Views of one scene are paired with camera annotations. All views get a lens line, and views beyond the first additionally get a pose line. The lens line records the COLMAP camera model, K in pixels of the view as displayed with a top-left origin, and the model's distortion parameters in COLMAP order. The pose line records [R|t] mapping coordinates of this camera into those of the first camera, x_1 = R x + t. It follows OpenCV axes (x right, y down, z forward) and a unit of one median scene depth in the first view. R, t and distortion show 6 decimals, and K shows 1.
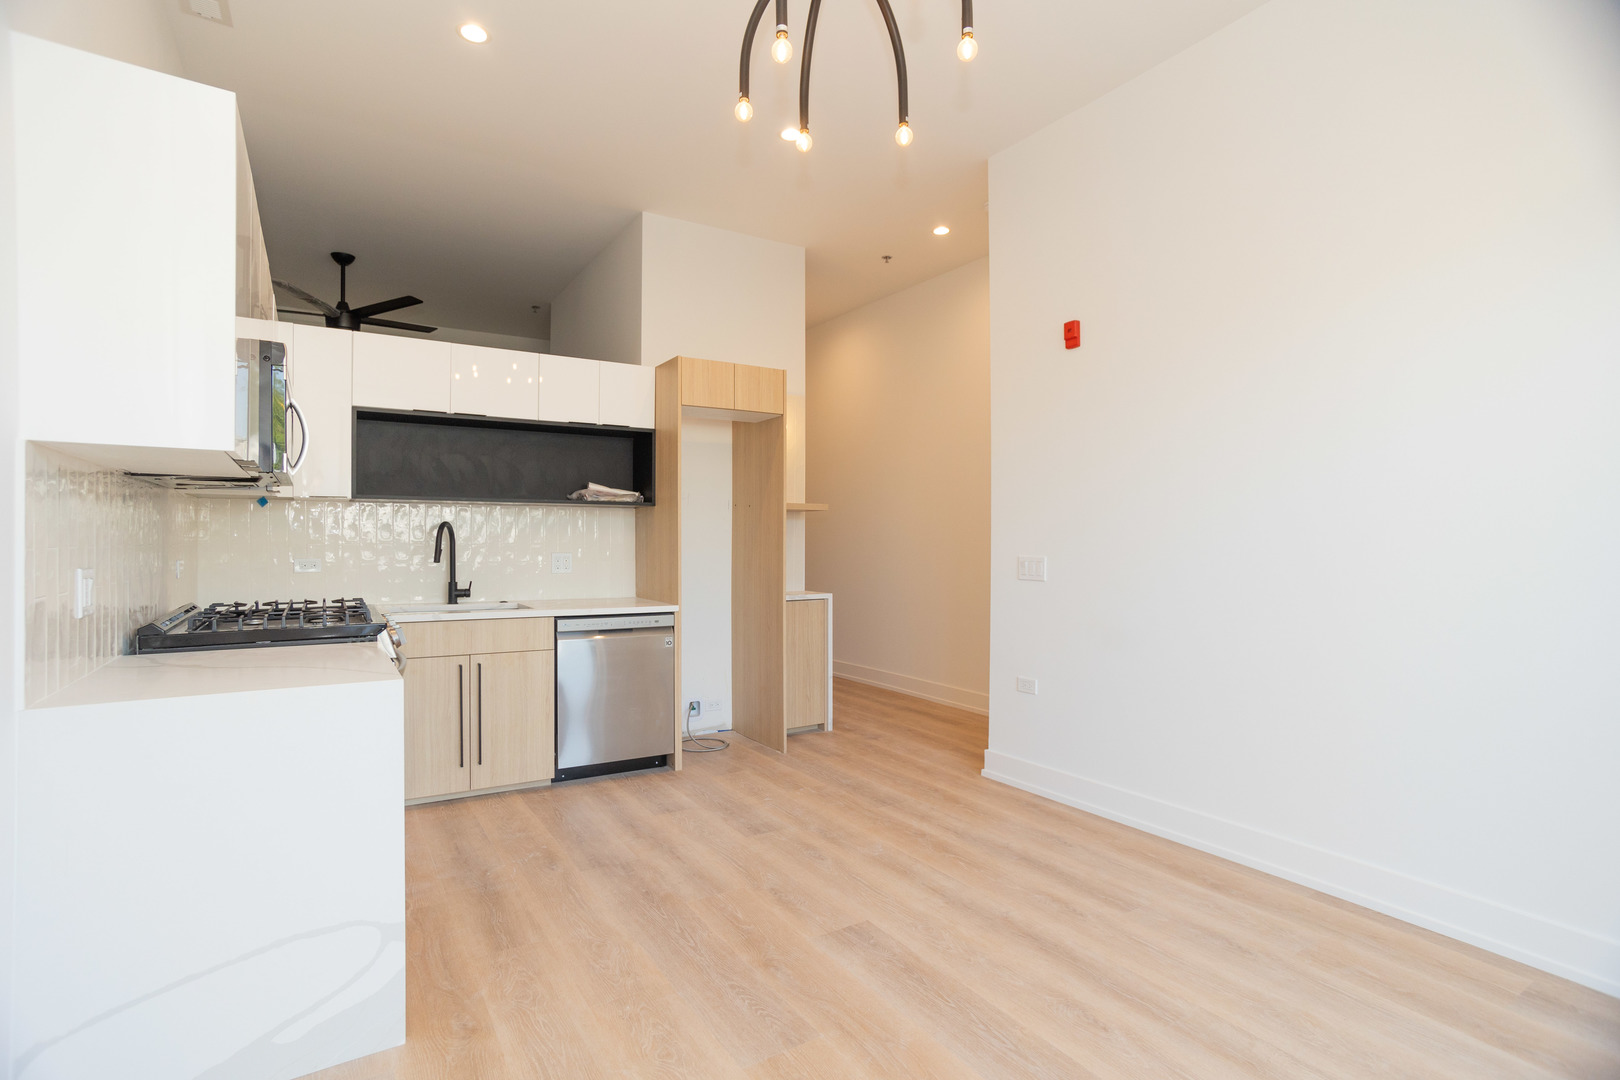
lens RADIAL K [[777.4, 0, 799.1], [0, 777.4, 542.0], [0, 0, 1]] dist [-0.076895, 0.051034]
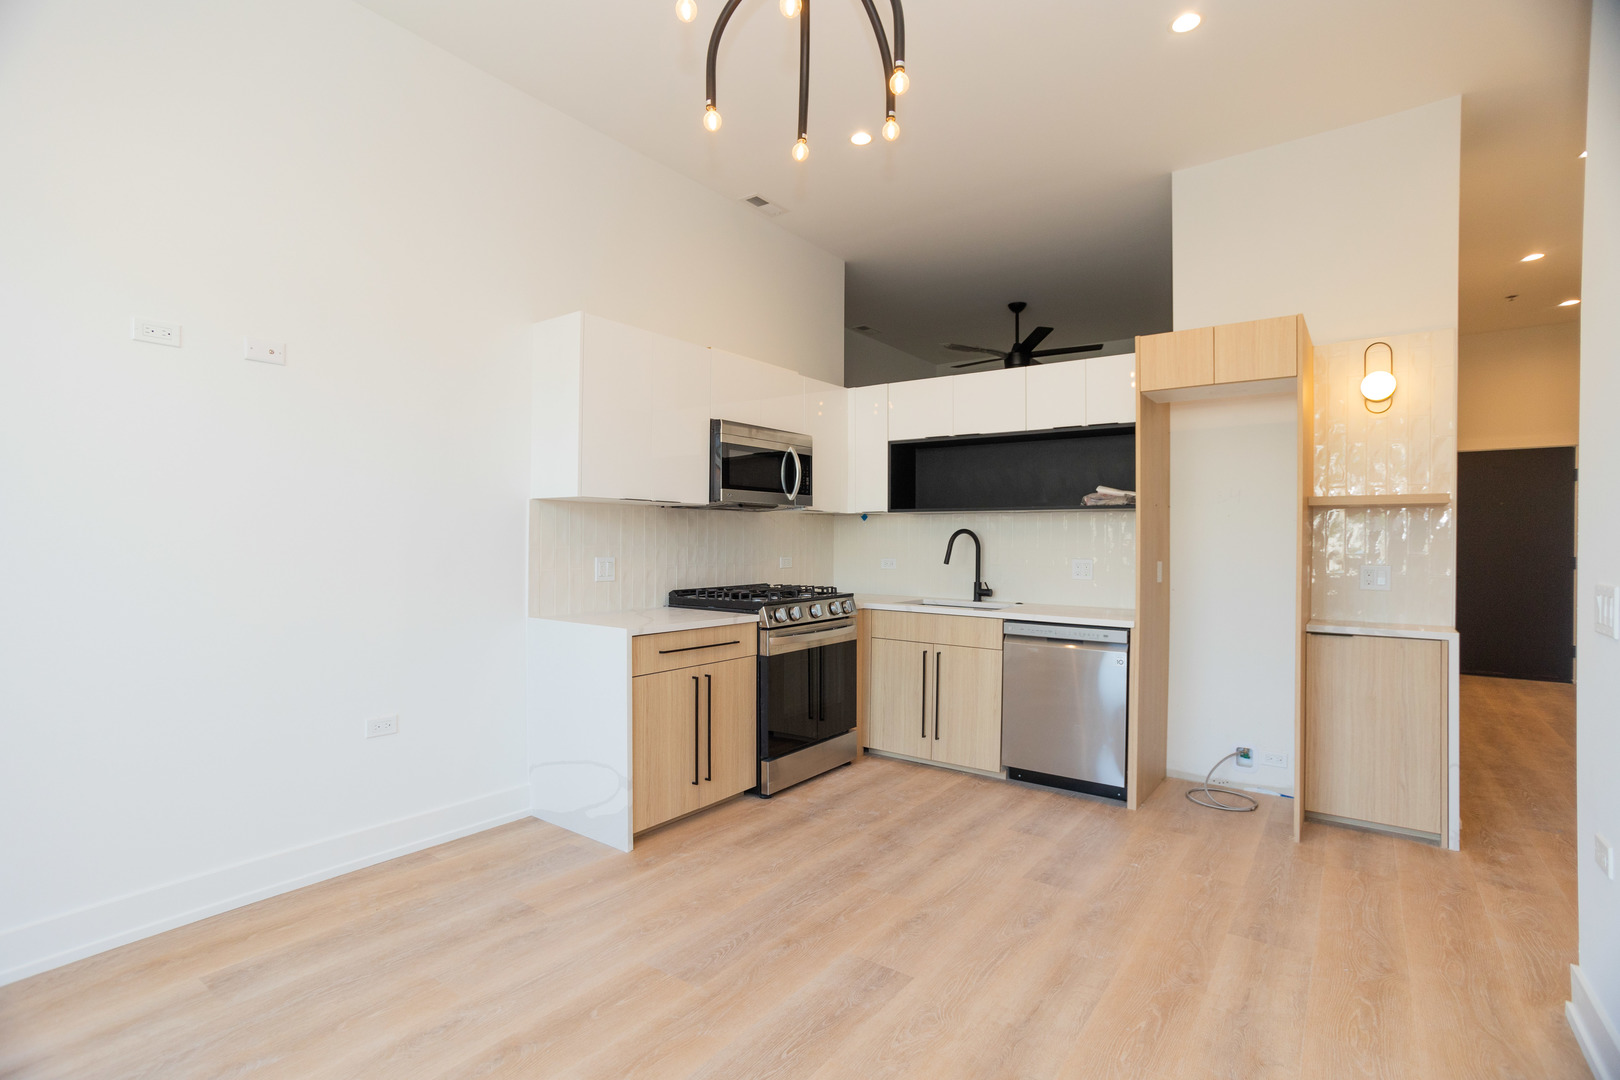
lens RADIAL K [[777.4, 0, 799.1], [0, 777.4, 542.0], [0, 0, 1]] dist [-0.076895, 0.051034]
pose [[0.357995, 0.001912, -0.933721, 0.596794], [-0.009311, 0.999955, -0.001522, -0.003646], [0.933677, 0.009239, 0.357997, 0.386342]]
